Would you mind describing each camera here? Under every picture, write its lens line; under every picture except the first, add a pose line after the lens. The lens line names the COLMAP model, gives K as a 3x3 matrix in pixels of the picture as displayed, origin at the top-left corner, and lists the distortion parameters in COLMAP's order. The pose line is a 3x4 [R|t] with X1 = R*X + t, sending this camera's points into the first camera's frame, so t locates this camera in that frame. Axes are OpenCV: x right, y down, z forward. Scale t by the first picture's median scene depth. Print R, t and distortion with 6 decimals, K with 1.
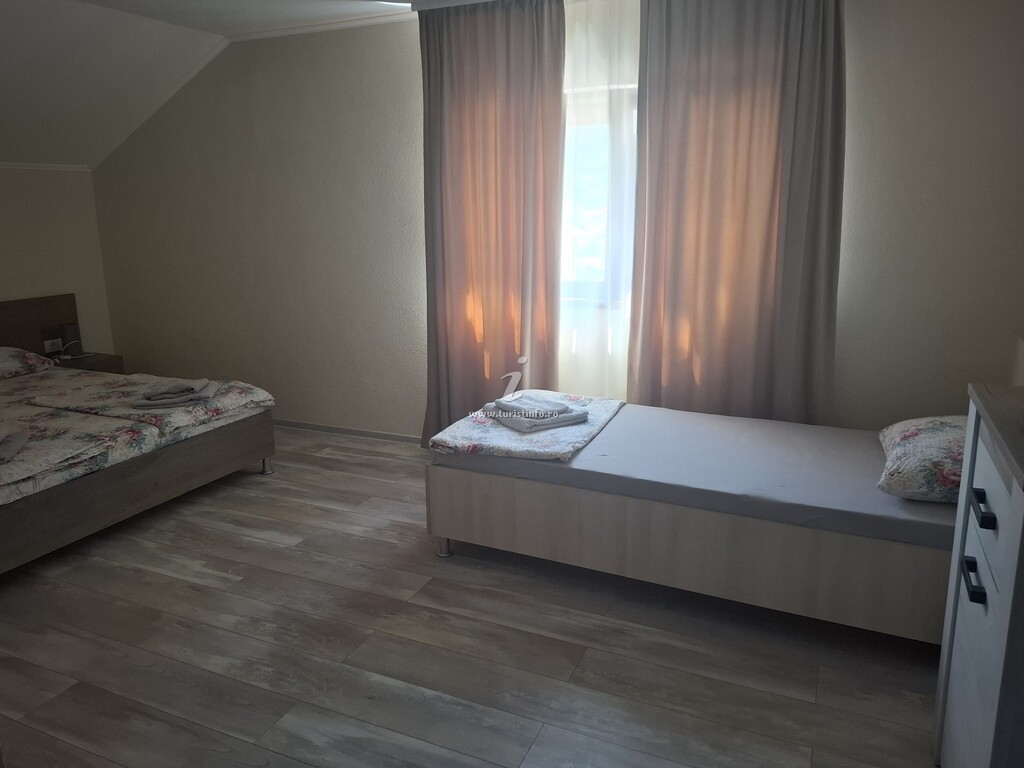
lens RADIAL K [[733.8, 0, 504.5], [0, 733.8, 382.5], [0, 0, 1]] dist [0.072409, -0.060359]
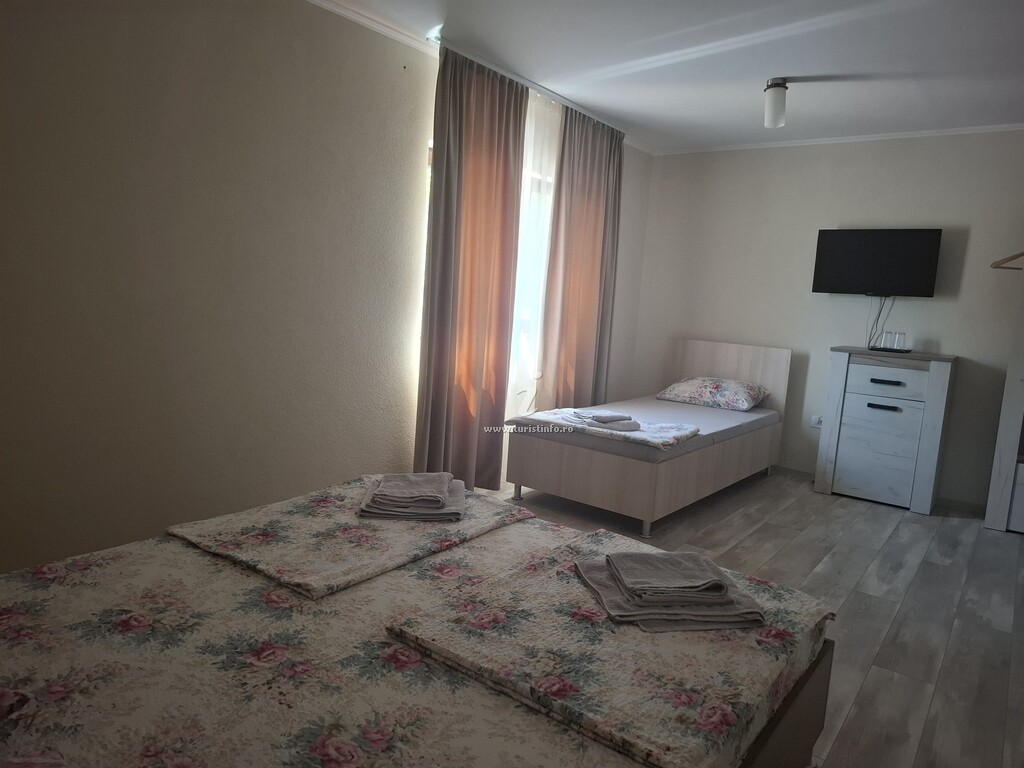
lens RADIAL K [[733.8, 0, 504.5], [0, 733.8, 382.5], [0, 0, 1]] dist [0.072409, -0.060359]
pose [[0.176862, -0.093745, 0.979761, -1.672338], [0.164450, 0.984275, 0.064491, -0.181522], [-0.970400, 0.149716, 0.189497, 1.213909]]
